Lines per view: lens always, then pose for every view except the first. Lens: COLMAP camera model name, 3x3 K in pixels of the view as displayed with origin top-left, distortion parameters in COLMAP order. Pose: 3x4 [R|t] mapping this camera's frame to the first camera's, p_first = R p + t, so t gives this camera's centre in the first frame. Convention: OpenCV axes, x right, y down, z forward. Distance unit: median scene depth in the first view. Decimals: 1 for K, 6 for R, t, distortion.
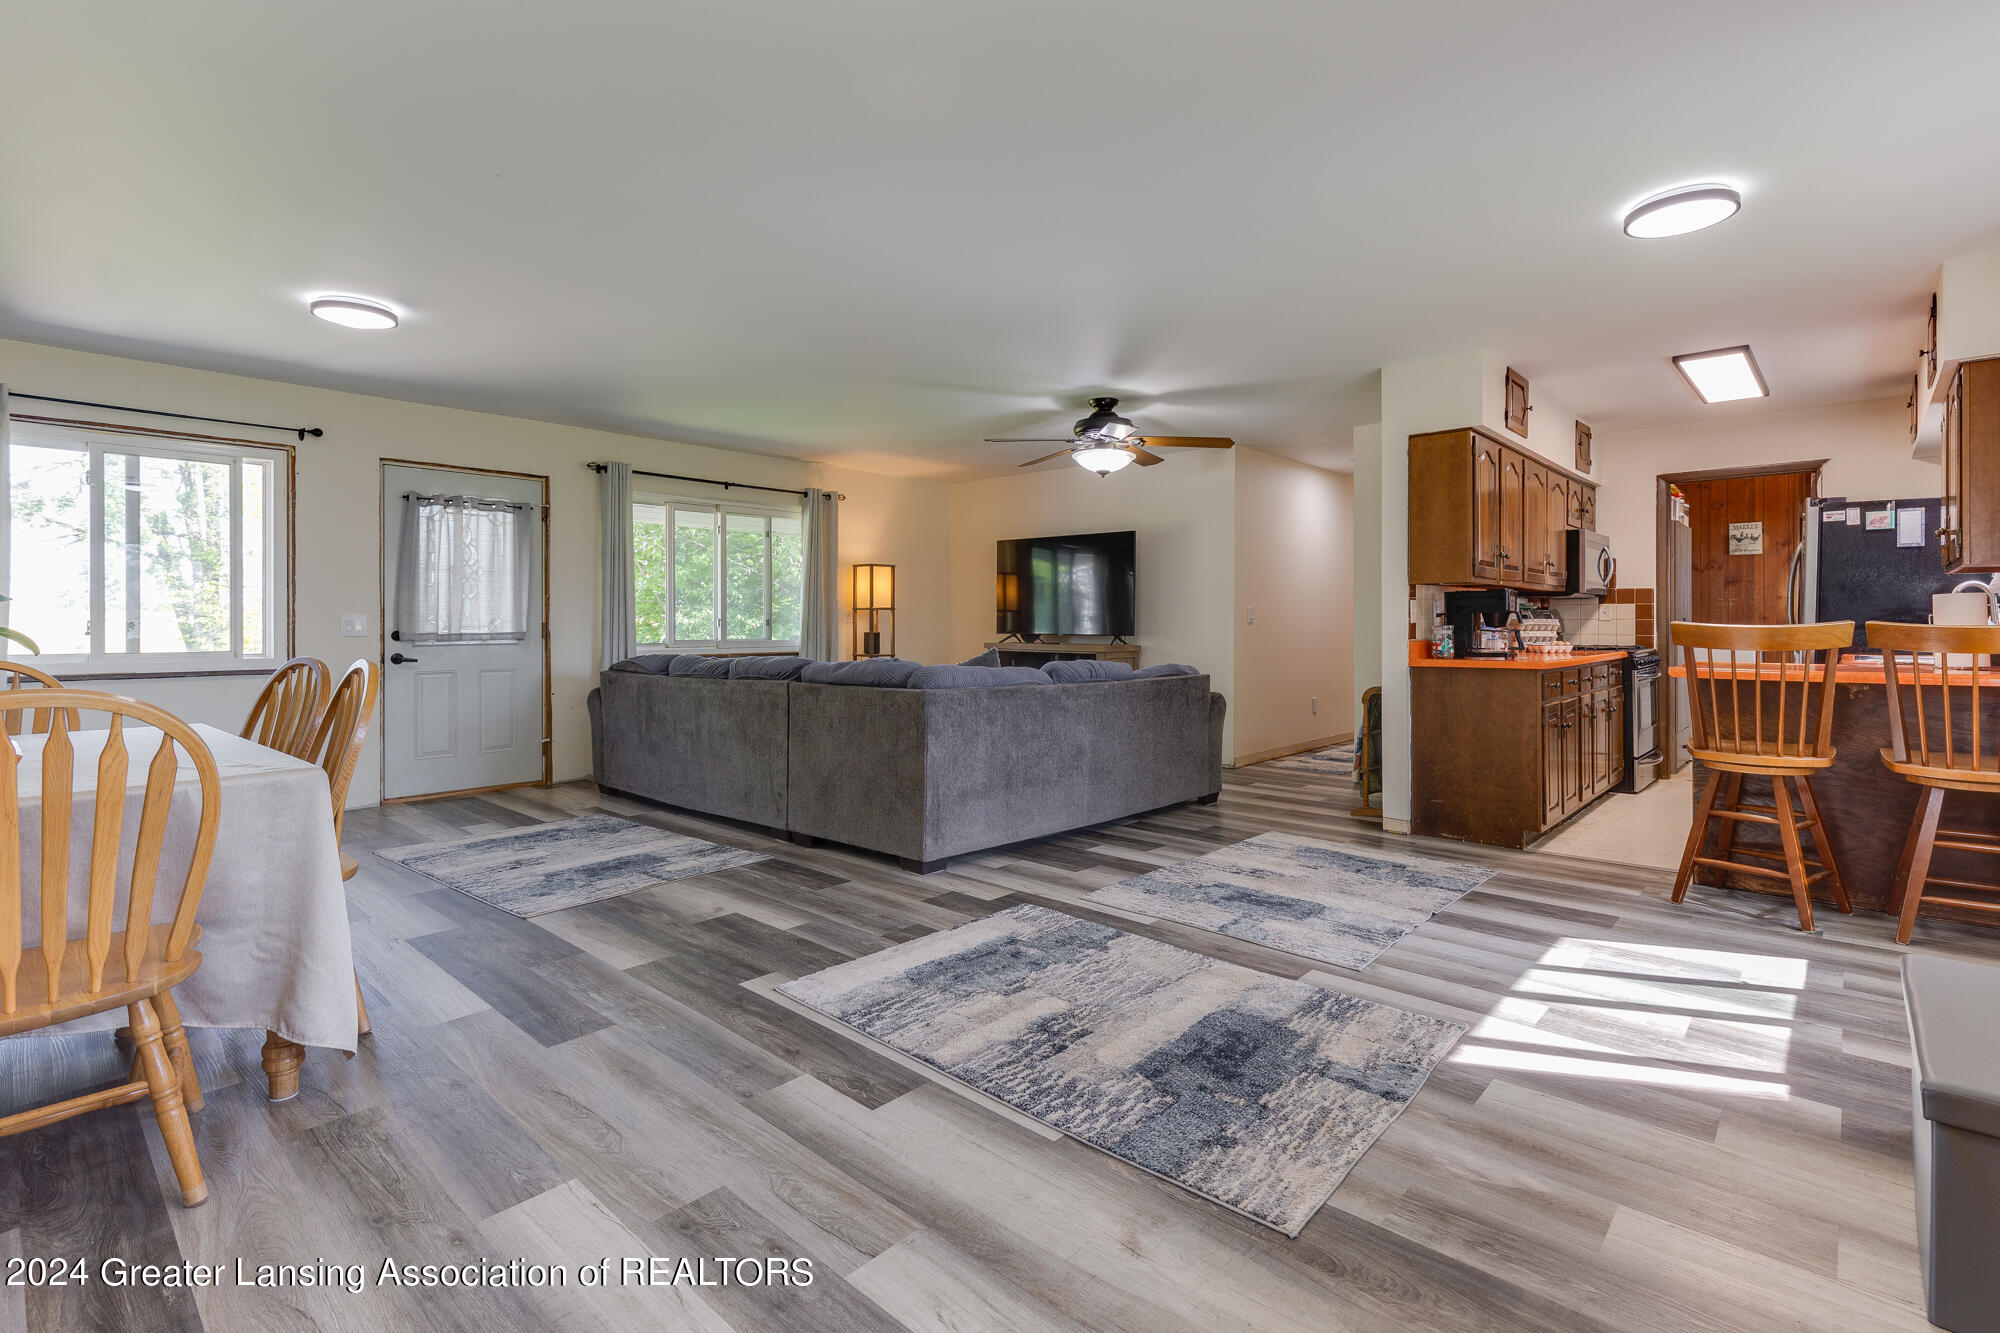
lens RADIAL K [[922.3, 0, 1014.4], [0, 922.3, 654.1], [0, 0, 1]] dist [0.010130, -0.000636]
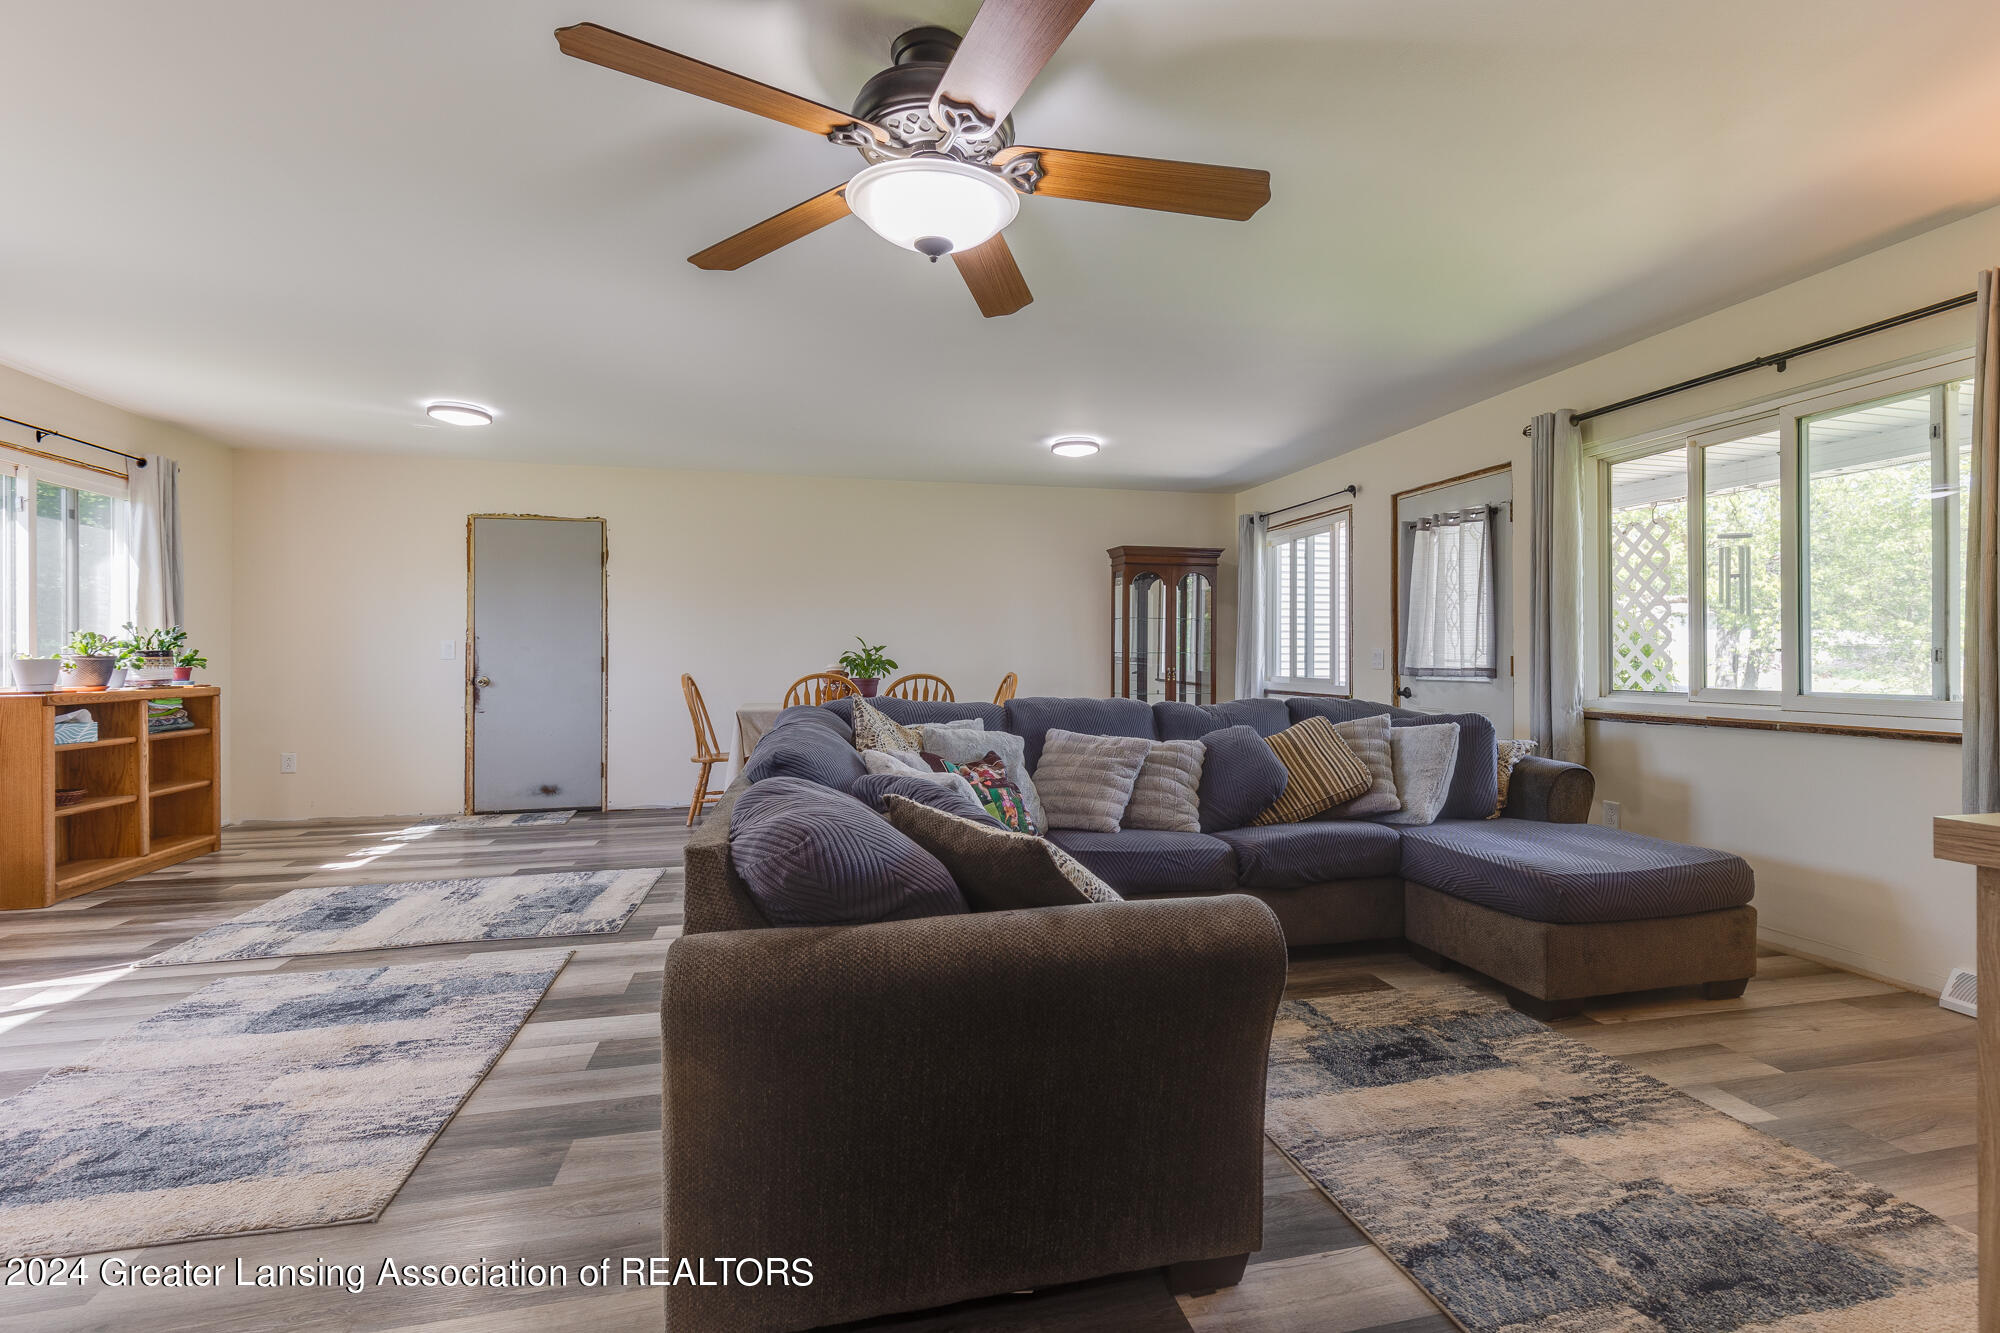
lens RADIAL K [[910.5, 0, 1006.0], [0, 910.5, 650.0], [0, 0, 1]] dist [-0.000438, -0.000253]
pose [[-0.576946, -0.006694, -0.816755, 0.692837], [-0.030110, 0.999461, 0.013078, -0.075803], [0.816227, 0.032138, -0.576837, 2.274501]]
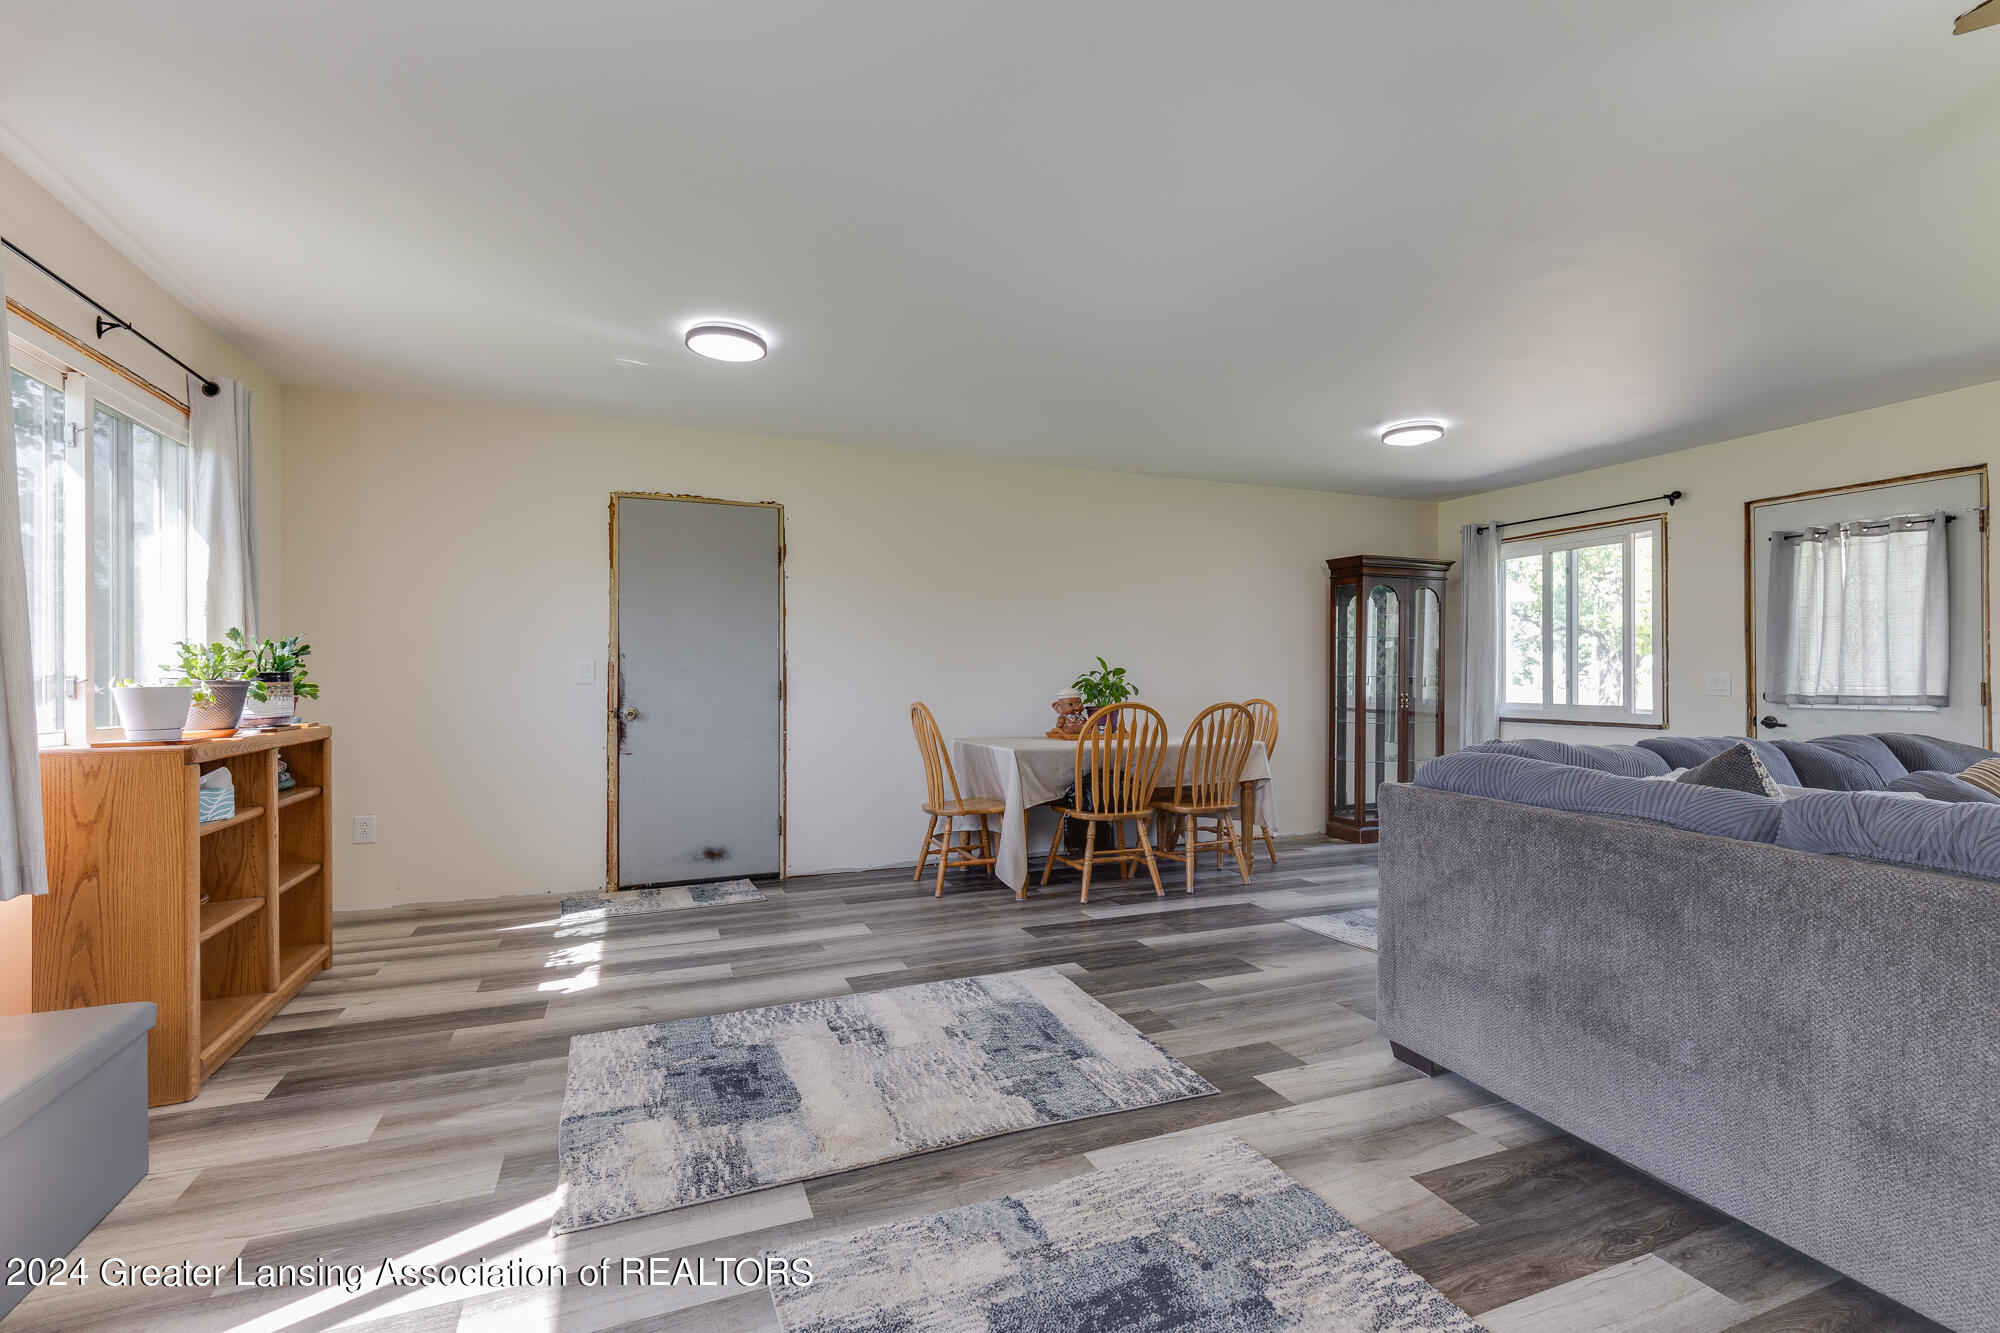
lens RADIAL K [[914.7, 0, 1000.0], [0, 914.7, 666.5], [0, 0, 1]] dist [0.001516, 0.000007]
pose [[-0.437494, -0.012548, -0.899134, 0.827988], [-0.034626, 0.999396, 0.002901, -0.047919], [0.898554, 0.032403, -0.437665, 1.356534]]
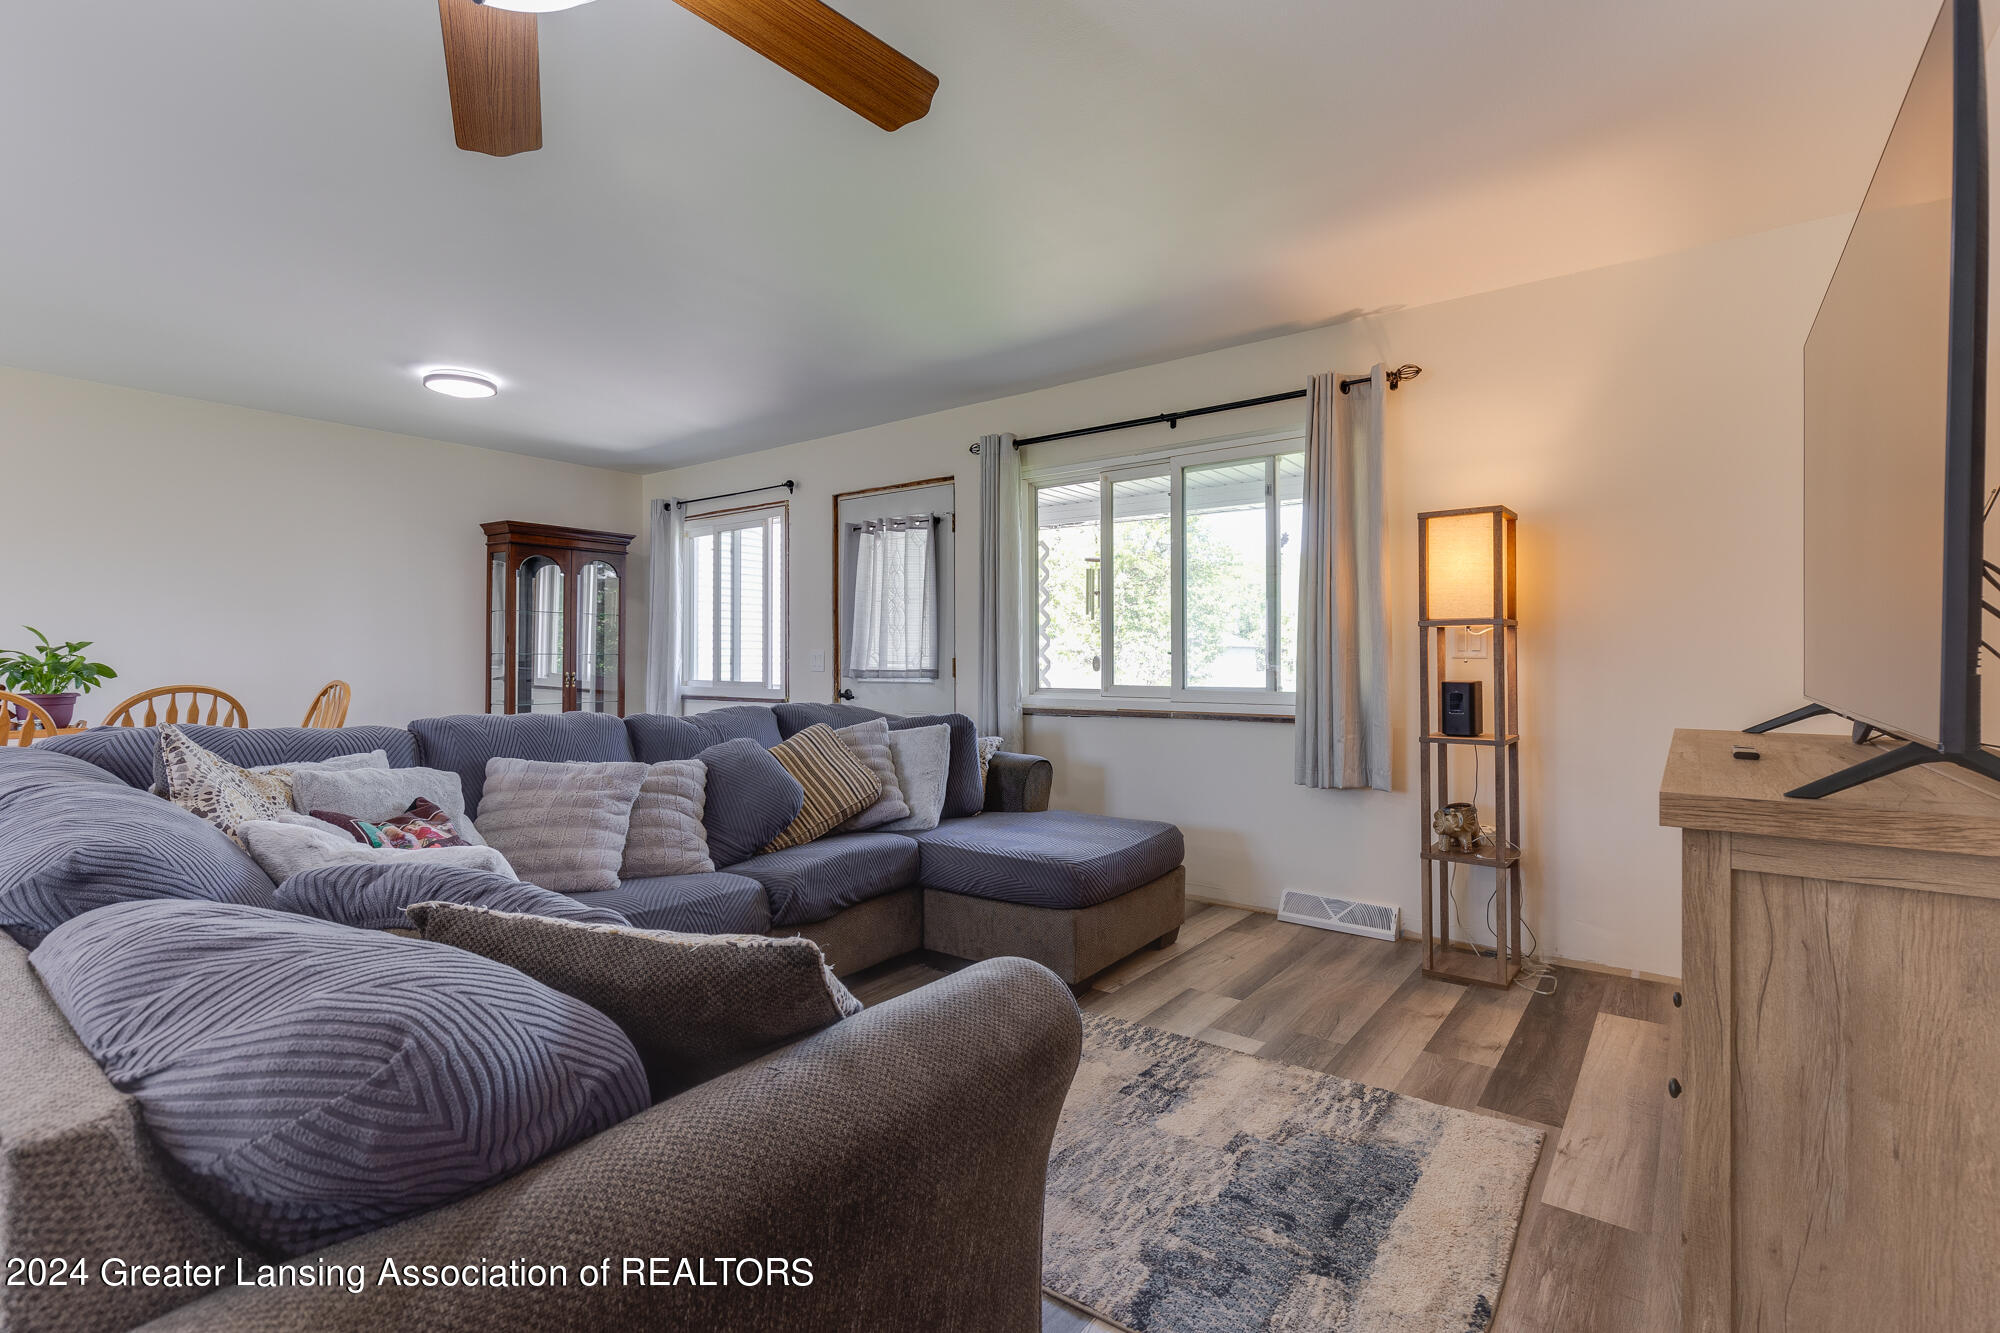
lens RADIAL K [[922.3, 0, 1014.4], [0, 922.3, 654.1], [0, 0, 1]] dist [0.010130, -0.000636]
pose [[0.090323, -0.005691, -0.995896, 0.606378], [-0.035586, 0.999327, -0.008938, -0.067373], [0.995277, 0.036247, 0.090060, 2.043895]]
